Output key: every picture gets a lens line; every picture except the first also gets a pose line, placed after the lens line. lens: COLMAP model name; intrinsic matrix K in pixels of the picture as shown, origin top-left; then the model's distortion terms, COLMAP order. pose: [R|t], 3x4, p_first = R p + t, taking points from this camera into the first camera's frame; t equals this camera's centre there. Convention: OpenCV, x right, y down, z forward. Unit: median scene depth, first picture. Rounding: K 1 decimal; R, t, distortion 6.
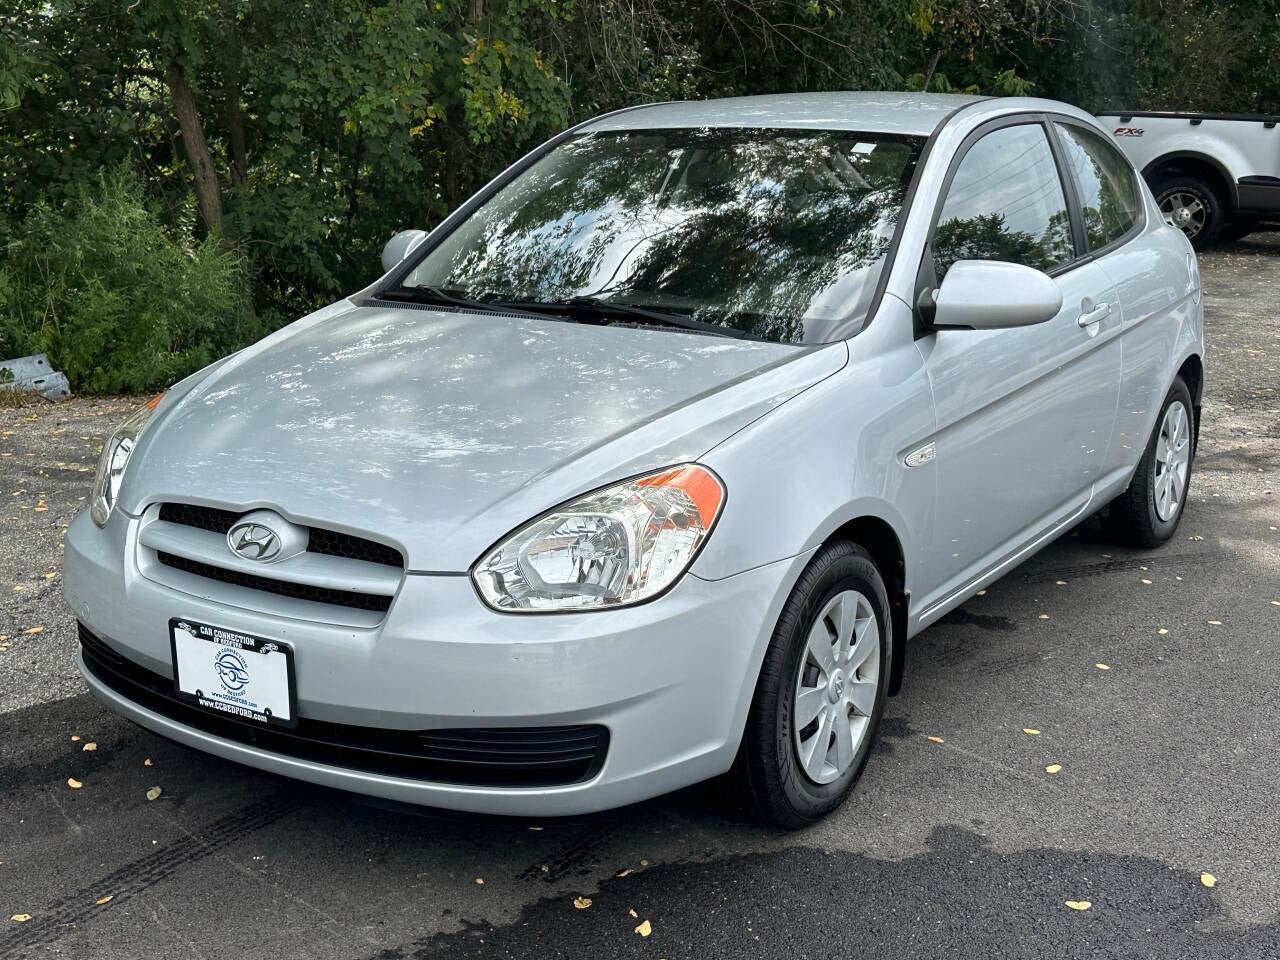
lens RADIAL K [[1573.8, 0, 648.1], [0, 1573.8, 480.2], [0, 0, 1]] dist [0.231548, -0.582974]
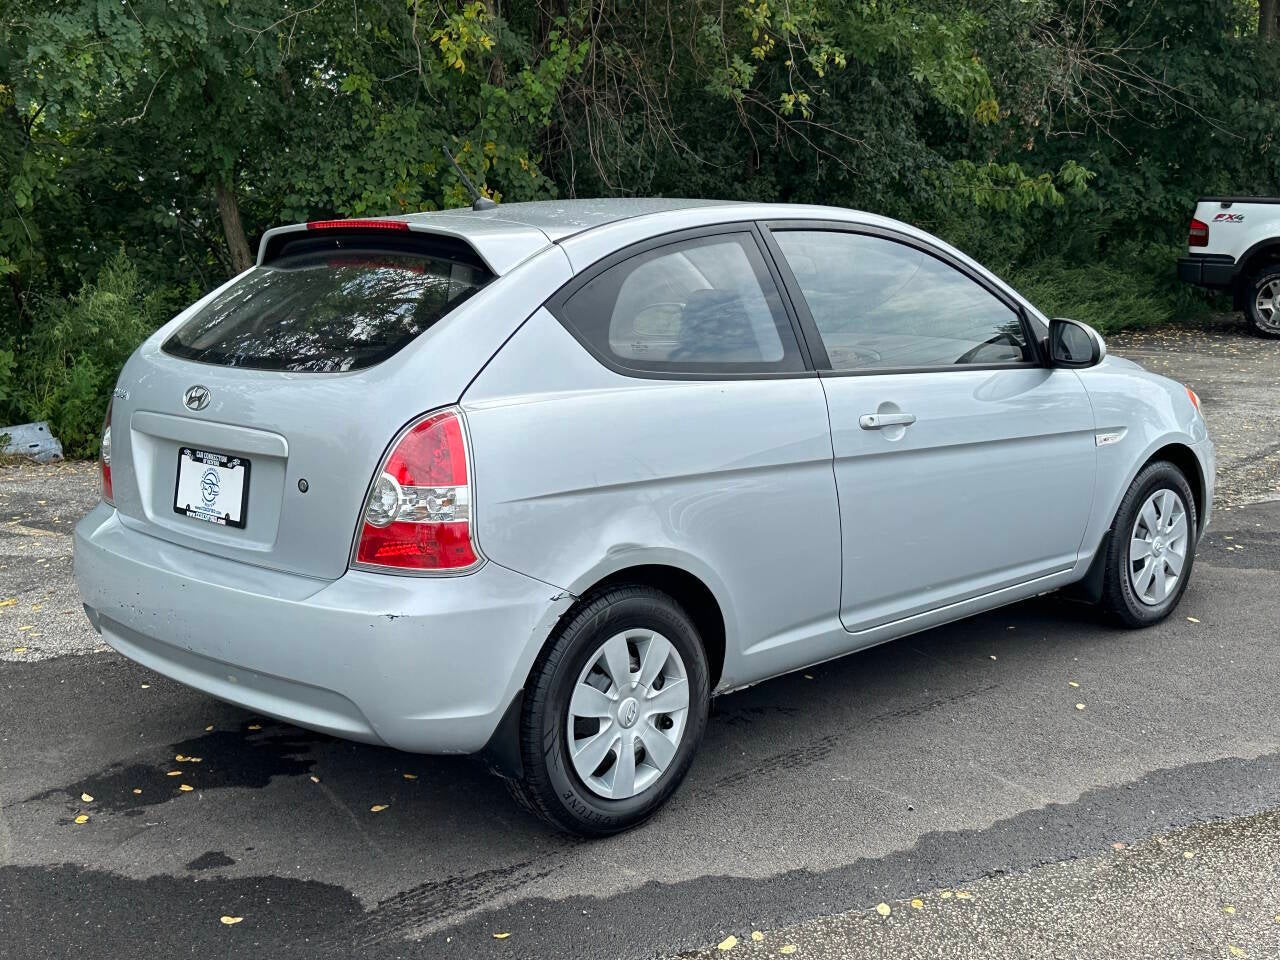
lens RADIAL K [[1547.5, 0, 640.4], [0, 1547.5, 488.7], [0, 0, 1]] dist [0.217303, -0.501228]
pose [[0.982325, 0.026855, -0.185246, 0.217727], [-0.034534, 0.998667, -0.038354, -0.002484], [0.183969, 0.044074, 0.981943, -0.017647]]
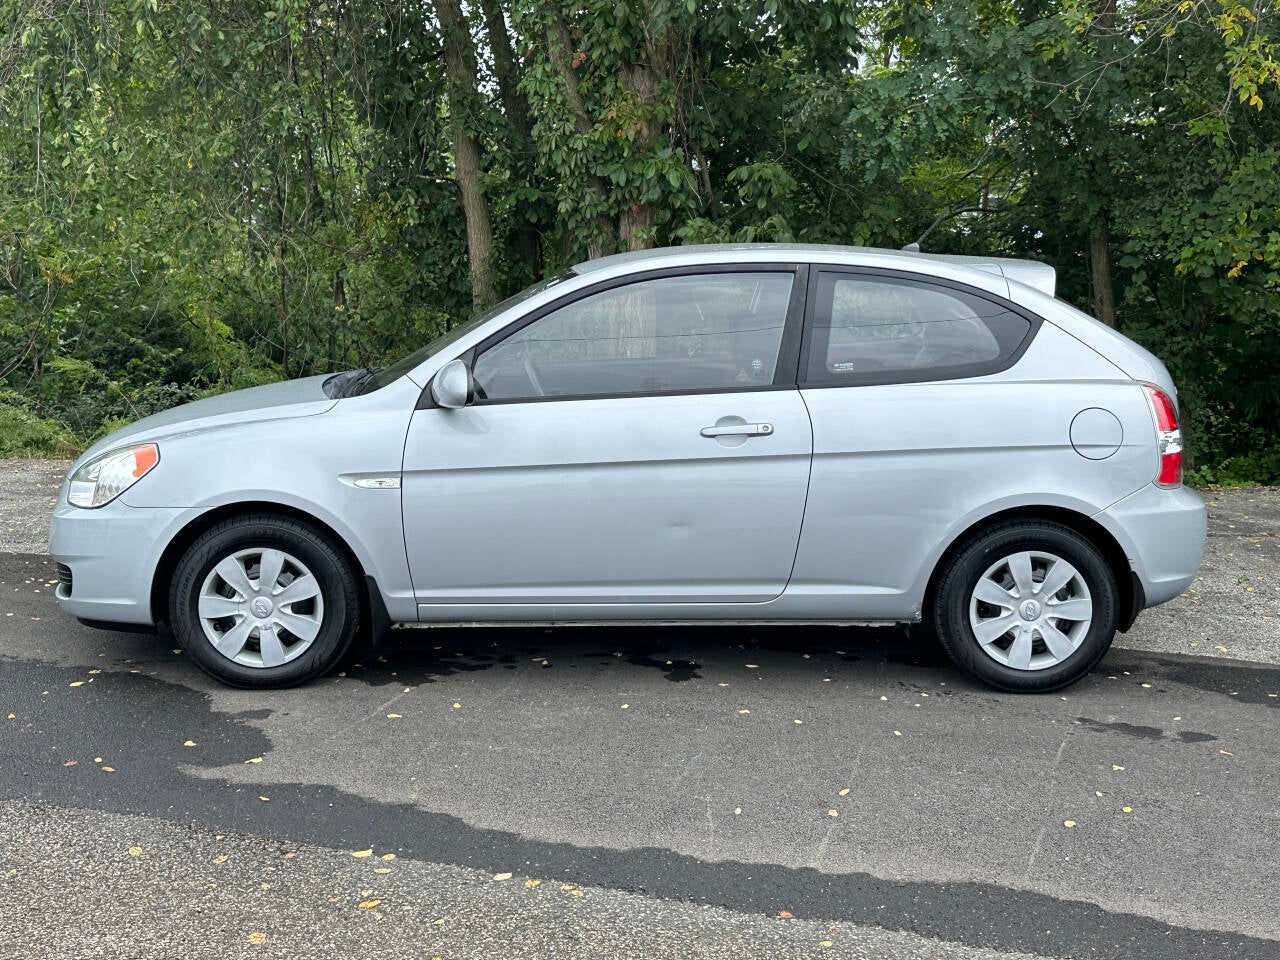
lens RADIAL K [[1571.8, 0, 638.6], [0, 1571.8, 476.0], [0, 0, 1]] dist [0.225753, -0.505526]
pose [[0.553234, 0.127933, -0.823143, 0.519315], [-0.198854, 0.979852, 0.018639, -0.033411], [0.808943, 0.153374, 0.567528, 0.120221]]
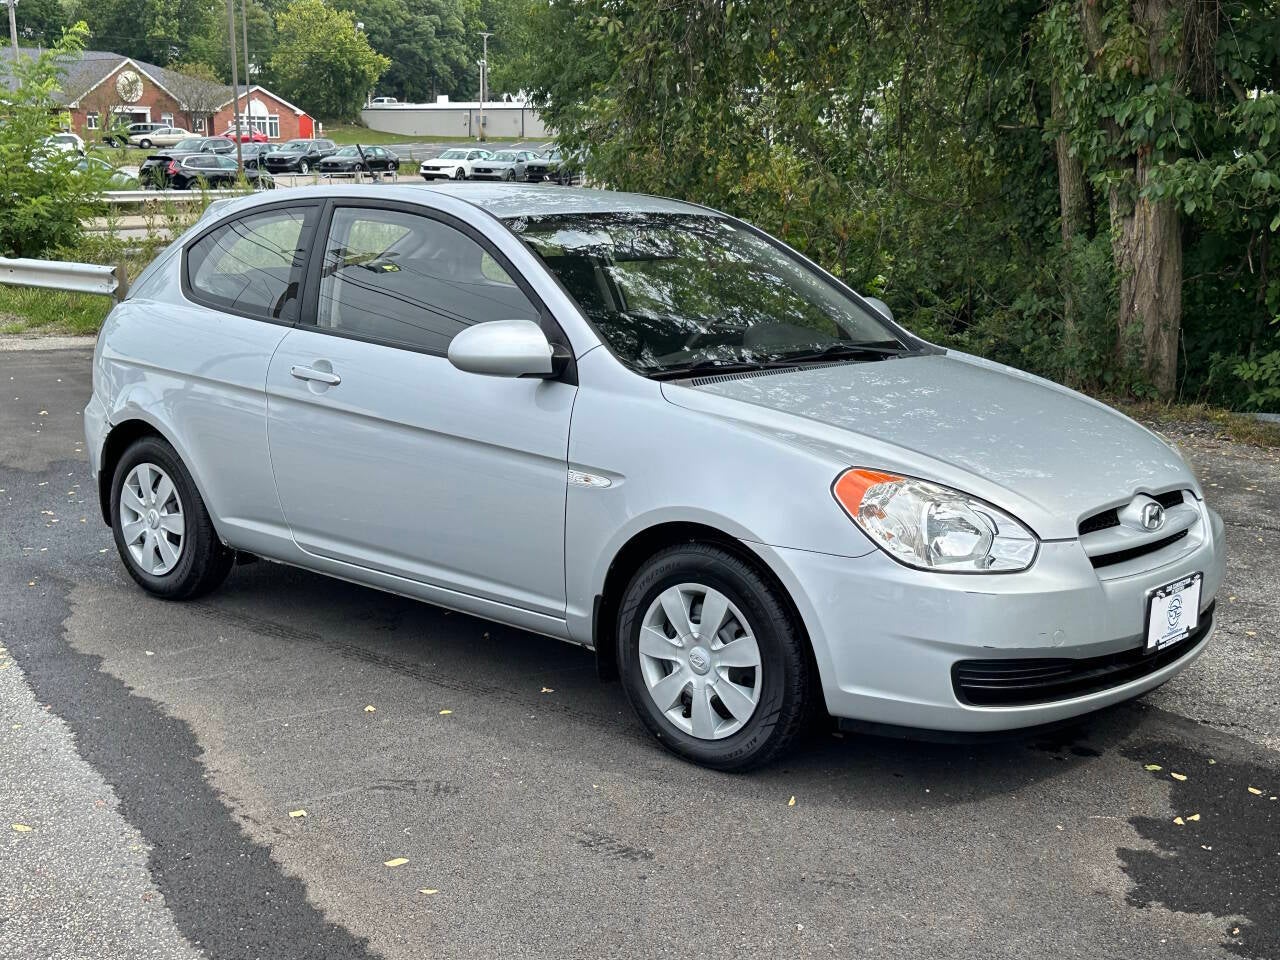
lens RADIAL K [[1575.5, 0, 653.0], [0, 1575.5, 478.6], [0, 0, 1]] dist [0.223075, -0.560889]
pose [[-0.121163, 0.173954, -0.977272, 0.666884], [-0.229187, 0.953021, 0.198052, -0.127082], [0.965812, 0.247974, -0.075603, 0.543179]]
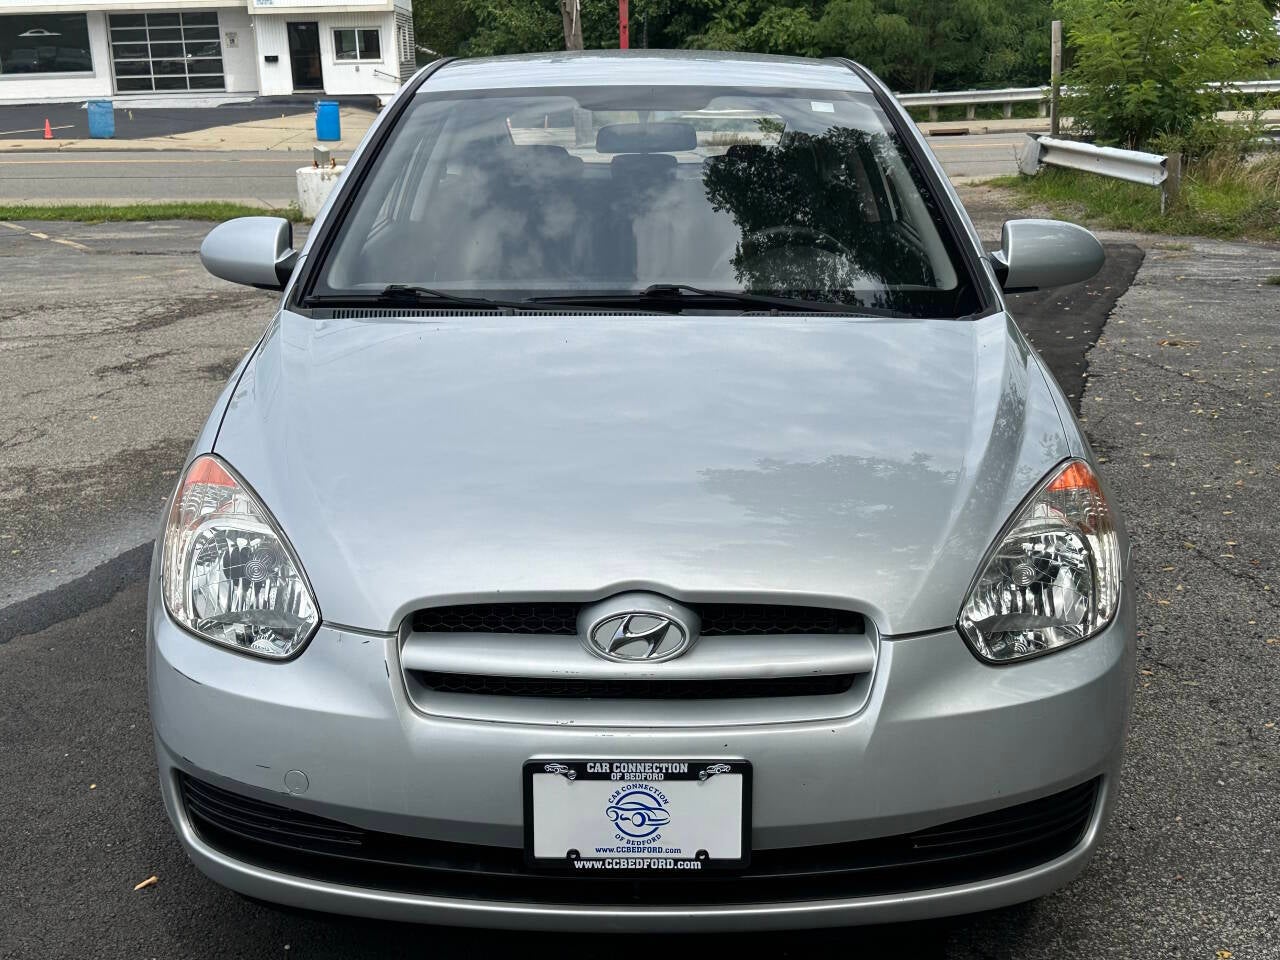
lens RADIAL K [[1542.1, 0, 640.0], [0, 1542.1, 480.0], [0, 0, 1]] dist [0.163296, -0.012447]
pose [[-0.828715, 0.140138, -0.541841, 0.379399], [-0.123599, 0.898414, 0.421397, -0.177558], [0.545852, 0.416189, -0.727209, 0.781188]]
